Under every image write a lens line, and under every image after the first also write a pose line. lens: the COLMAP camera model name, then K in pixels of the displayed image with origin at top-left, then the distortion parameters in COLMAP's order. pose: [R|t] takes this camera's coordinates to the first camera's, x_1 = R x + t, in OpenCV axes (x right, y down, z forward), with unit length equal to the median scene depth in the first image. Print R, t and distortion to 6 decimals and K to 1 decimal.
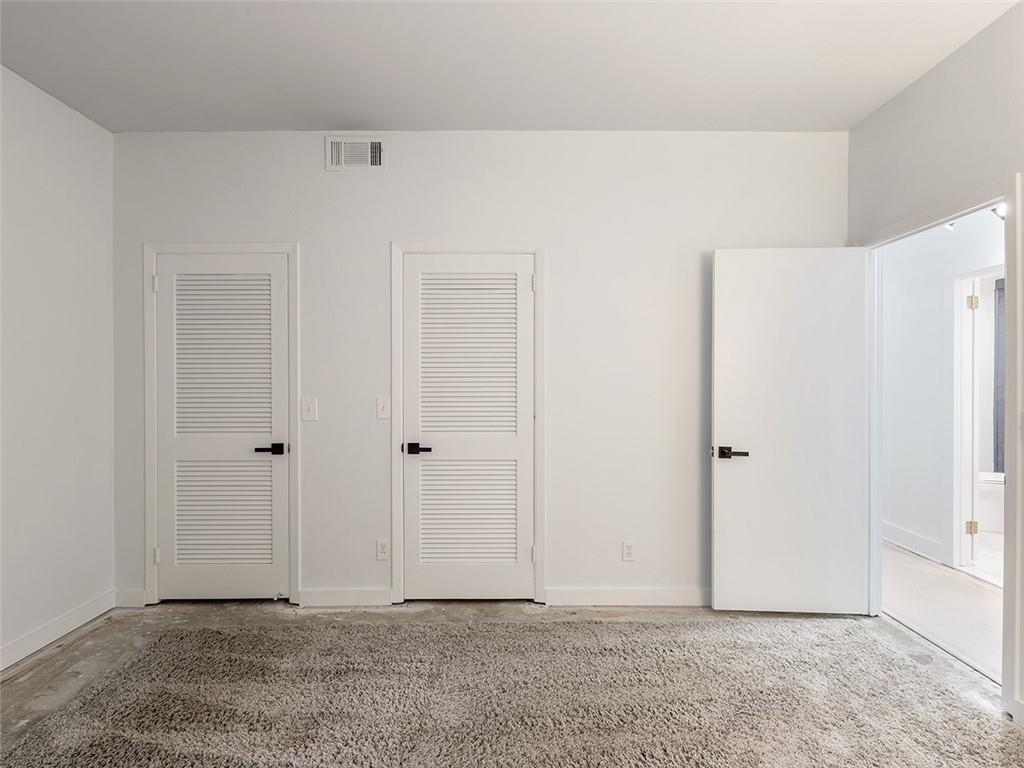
lens RADIAL K [[516.8, 0, 514.9], [0, 516.8, 390.0], [0, 0, 1]] dist [0.002103, -0.000010]
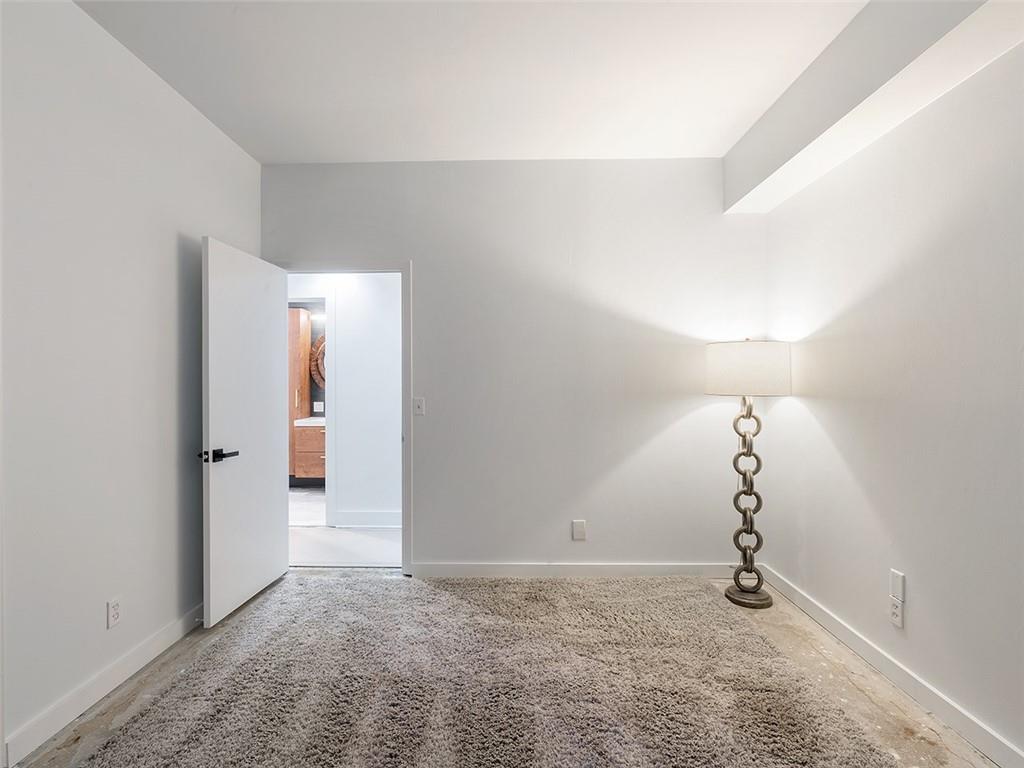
lens RADIAL K [[516.8, 0, 506.4], [0, 516.8, 381.8], [0, 0, 1]] dist [0.002103, -0.000010]
pose [[0.027446, -0.006661, 0.999601, -0.533443], [0.016031, 0.999852, 0.006223, -0.011936], [-0.999495, 0.015854, 0.027549, 0.447502]]
